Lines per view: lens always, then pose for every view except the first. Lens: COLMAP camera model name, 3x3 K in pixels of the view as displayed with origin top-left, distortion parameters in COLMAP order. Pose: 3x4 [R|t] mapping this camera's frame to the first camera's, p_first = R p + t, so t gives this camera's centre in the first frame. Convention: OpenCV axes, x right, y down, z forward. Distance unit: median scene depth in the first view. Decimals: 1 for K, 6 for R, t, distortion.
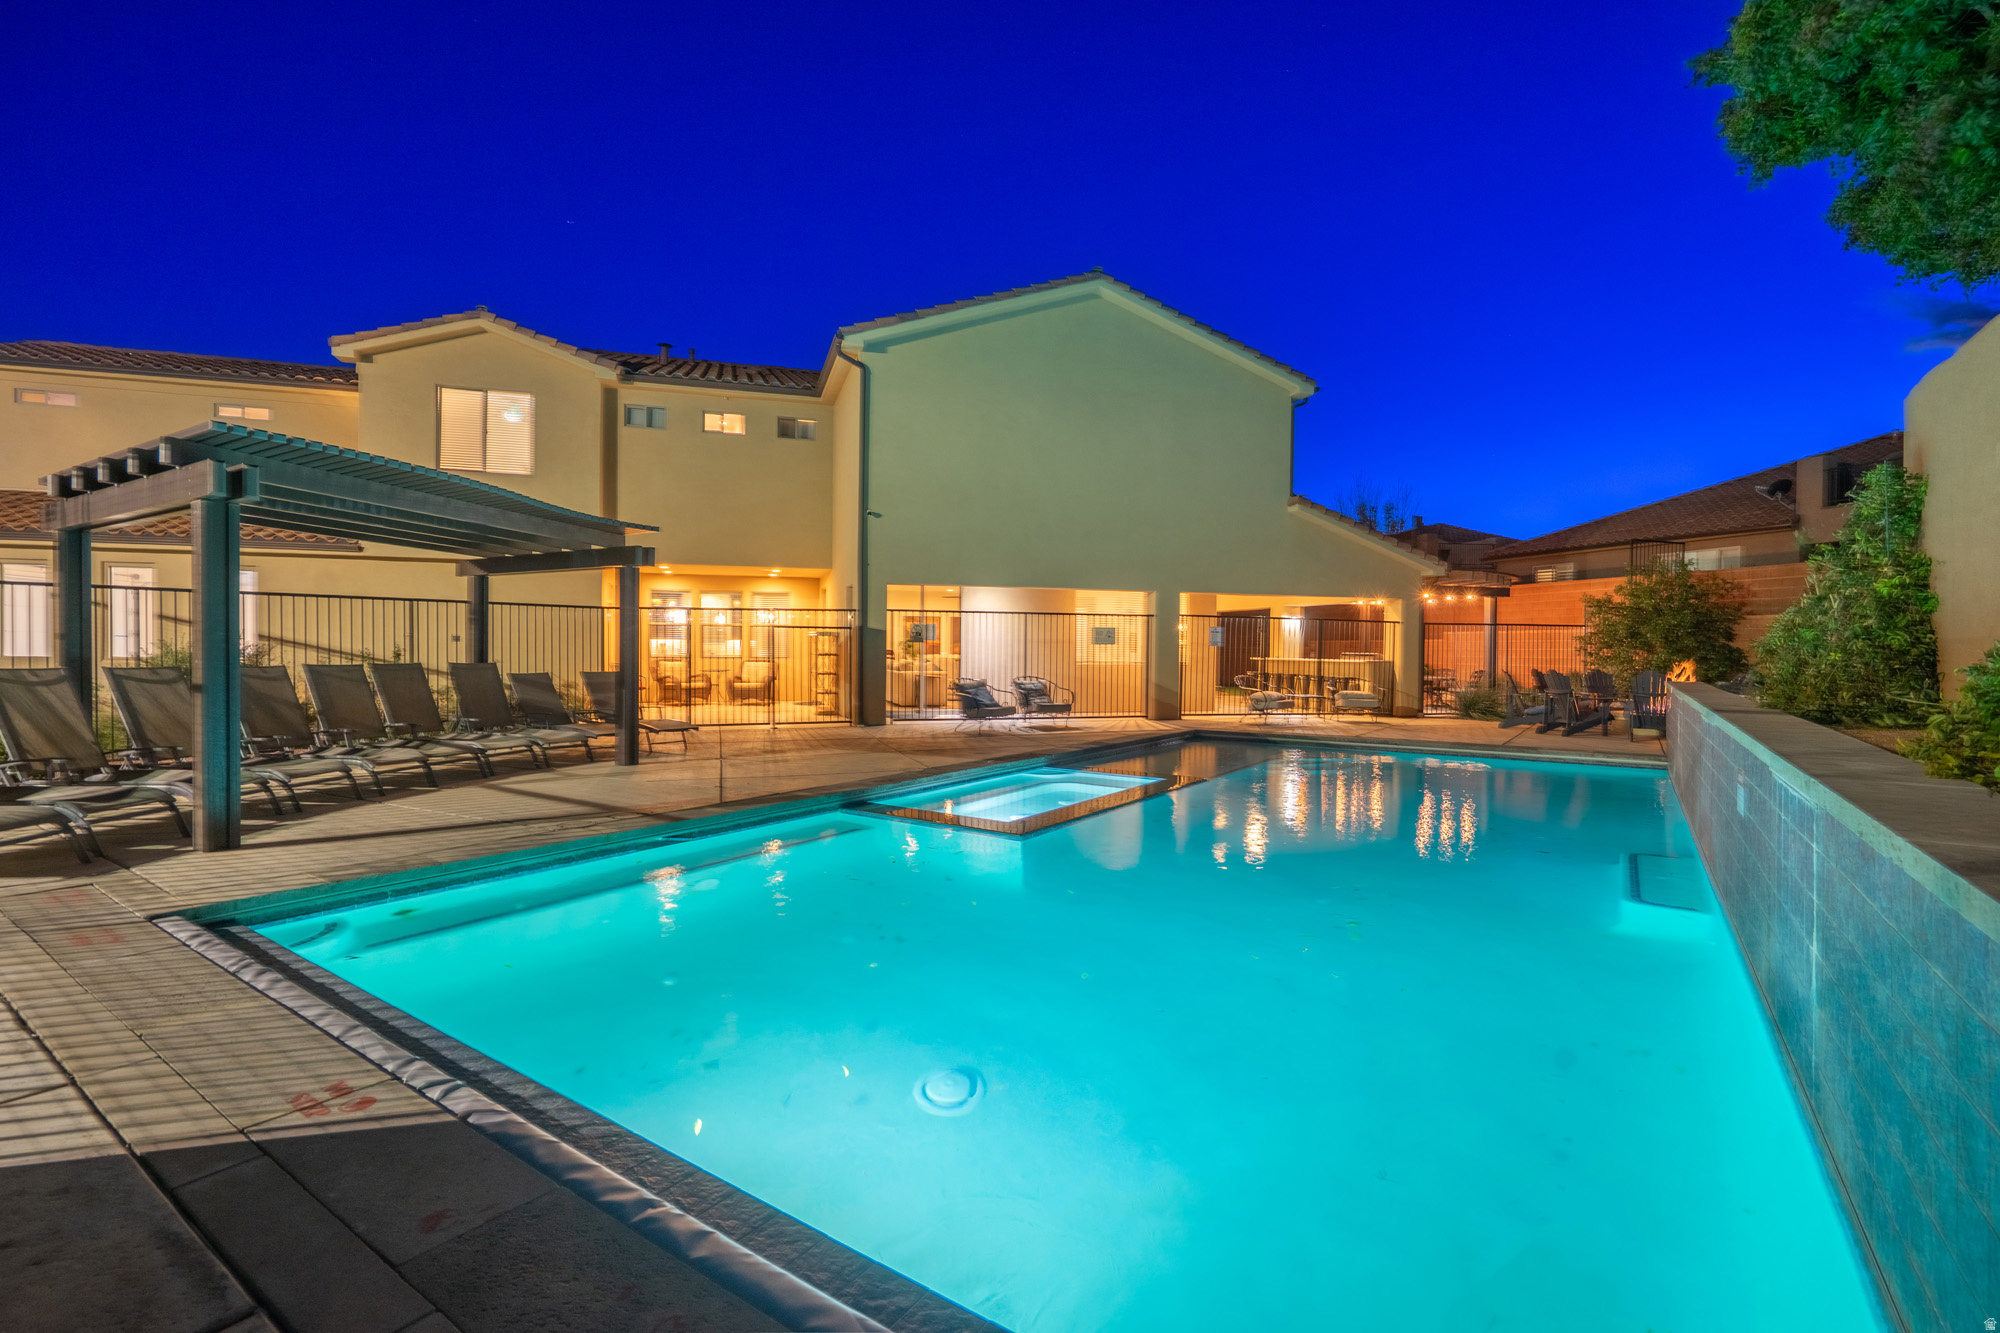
lens RADIAL K [[937.1, 0, 990.9], [0, 937.1, 663.9], [0, 0, 1]] dist [-0.002069, -0.000119]
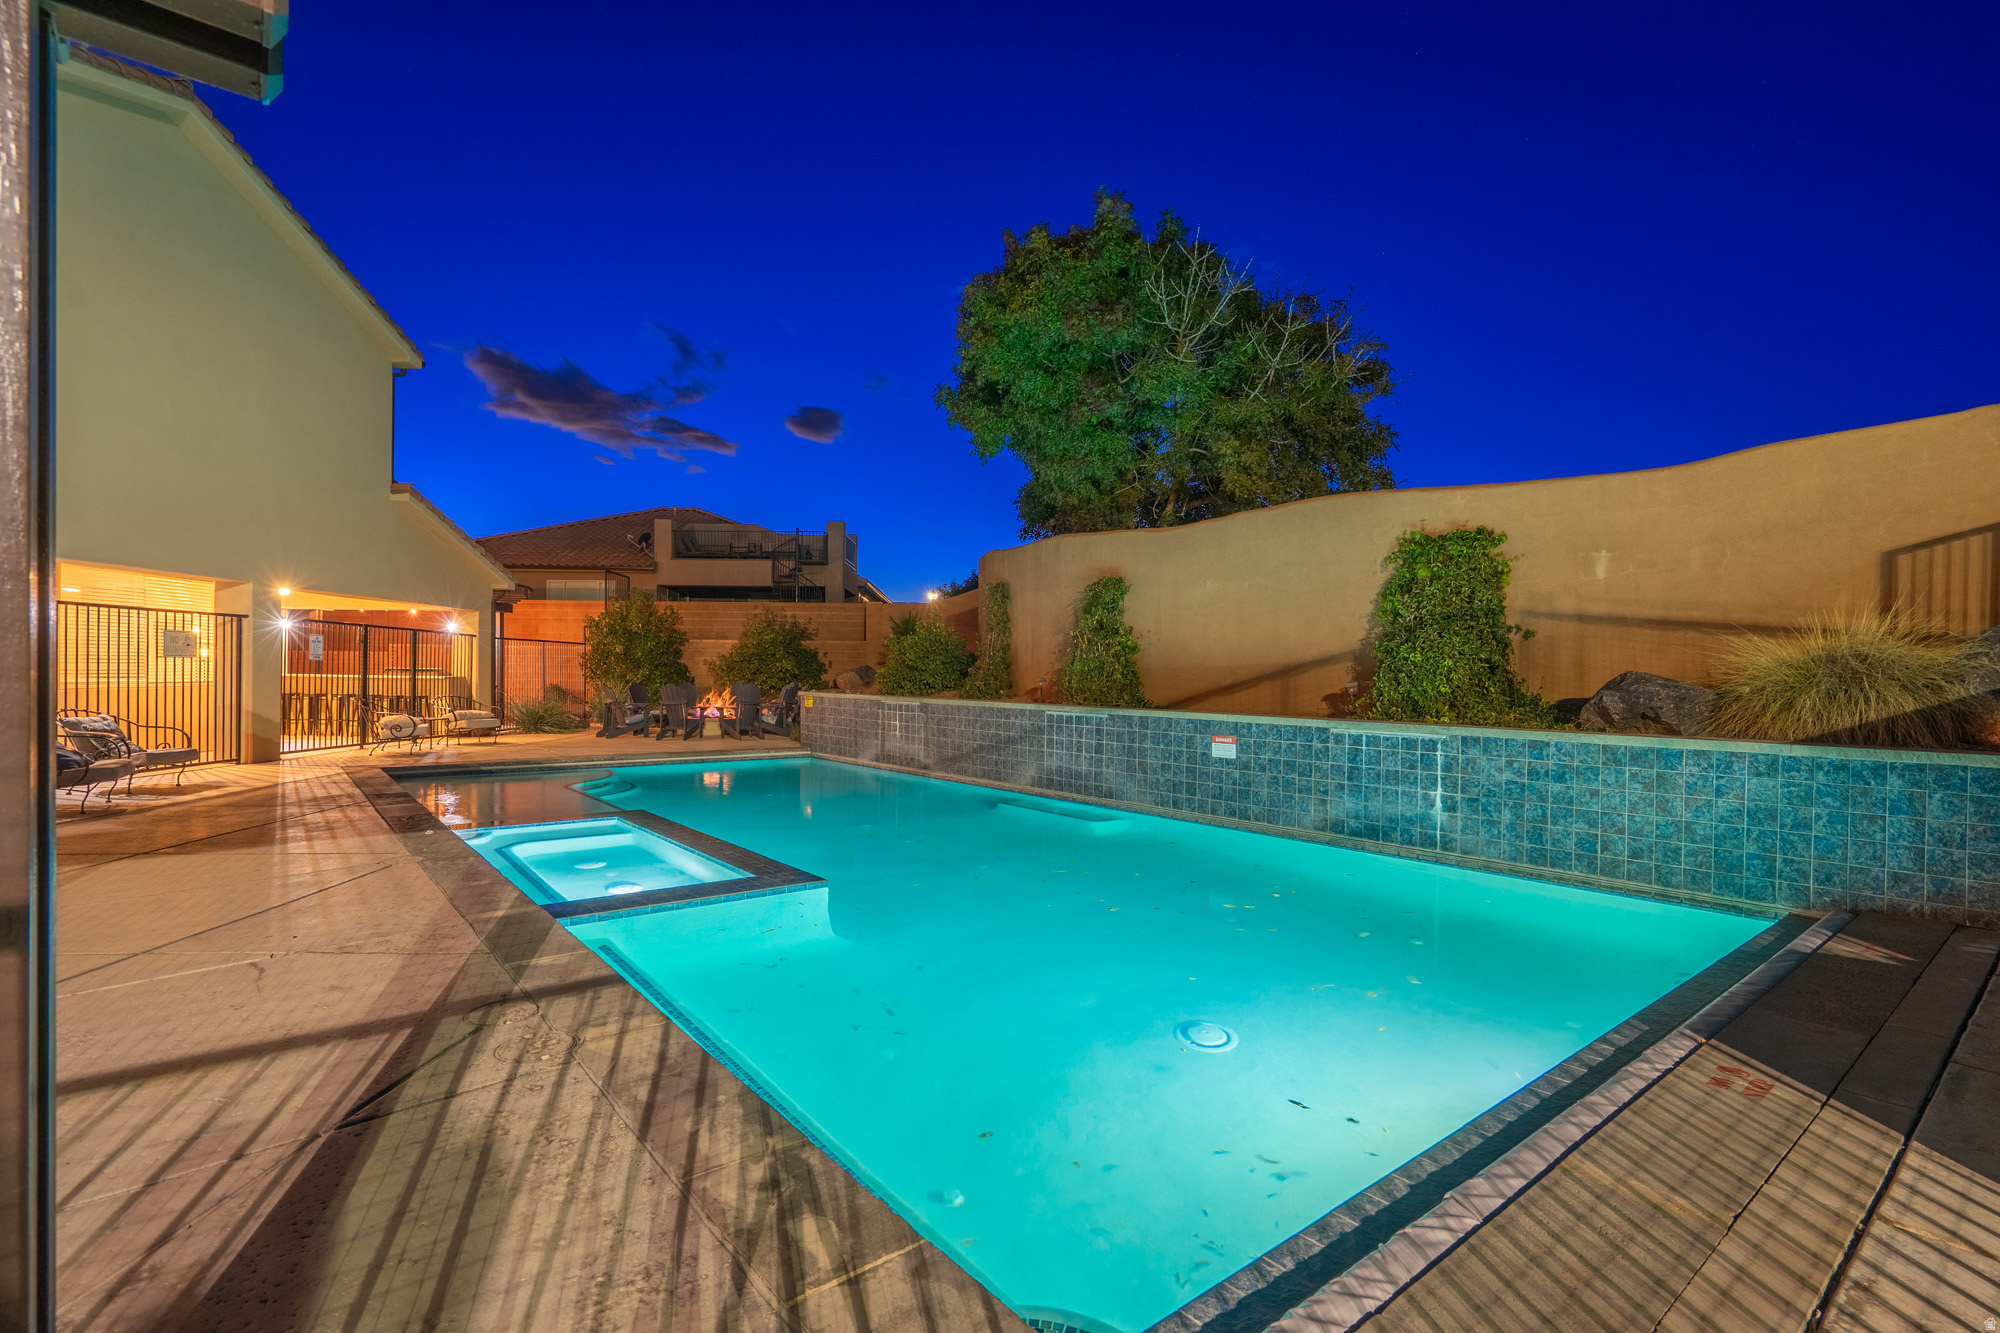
lens RADIAL K [[937.1, 0, 990.9], [0, 937.1, 663.9], [0, 0, 1]] dist [-0.002069, -0.000119]
pose [[0.259038, 0.003417, 0.965861, -0.485374], [0.006484, 0.999965, -0.005277, -0.011381], [-0.965845, 0.007629, 0.259007, 0.374610]]
